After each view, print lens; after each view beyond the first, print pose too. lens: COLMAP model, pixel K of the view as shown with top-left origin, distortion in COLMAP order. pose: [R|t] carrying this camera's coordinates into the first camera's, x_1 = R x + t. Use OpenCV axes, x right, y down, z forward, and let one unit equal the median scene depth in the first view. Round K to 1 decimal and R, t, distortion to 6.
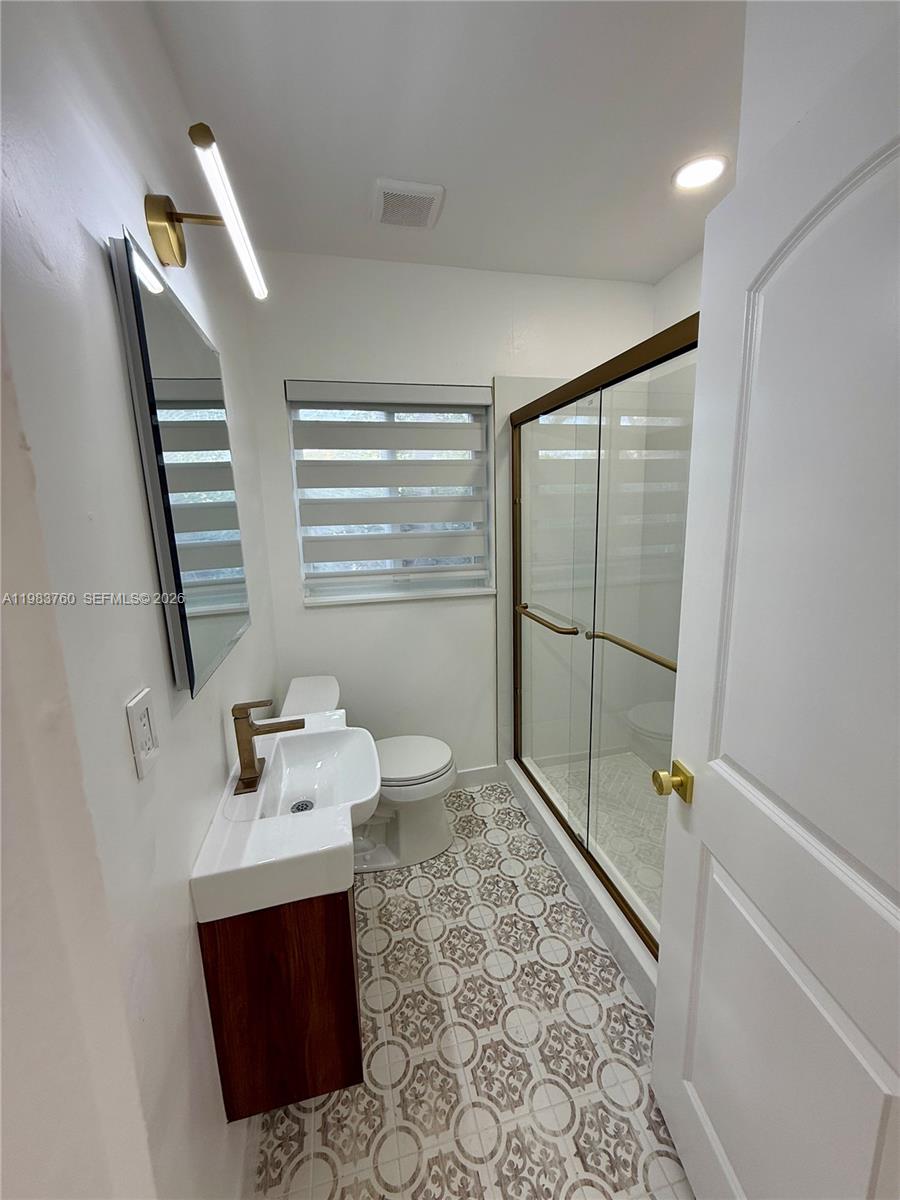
lens RADIAL K [[481.4, 0, 450.0], [0, 481.4, 600.0], [0, 0, 1]] dist [0.001628, 0.001193]
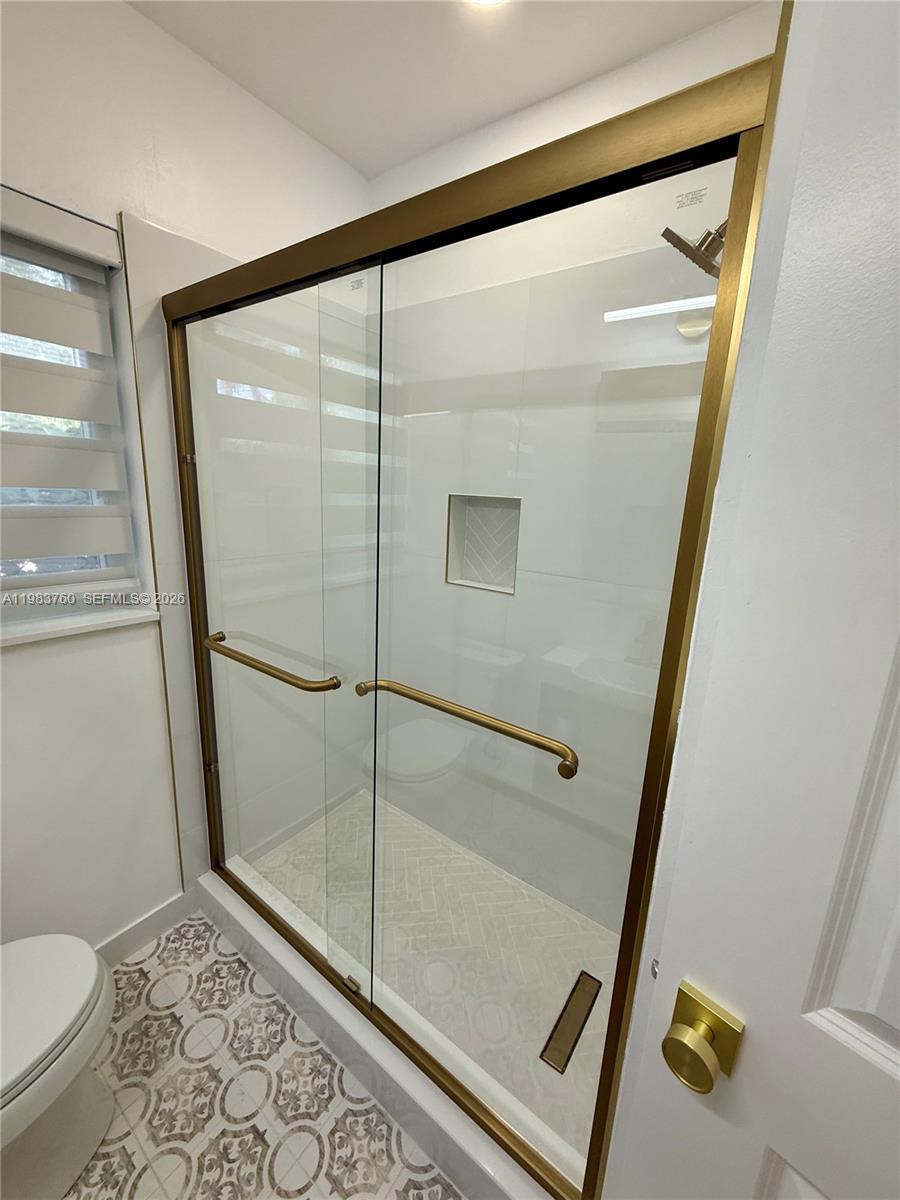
lens RADIAL K [[481.4, 0, 450.0], [0, 481.4, 600.0], [0, 0, 1]] dist [0.001628, 0.001193]
pose [[0.761035, -0.083929, 0.643259, -0.008838], [0.055474, 0.996383, 0.064371, -0.057504], [-0.646335, -0.013305, 0.762938, 0.362301]]
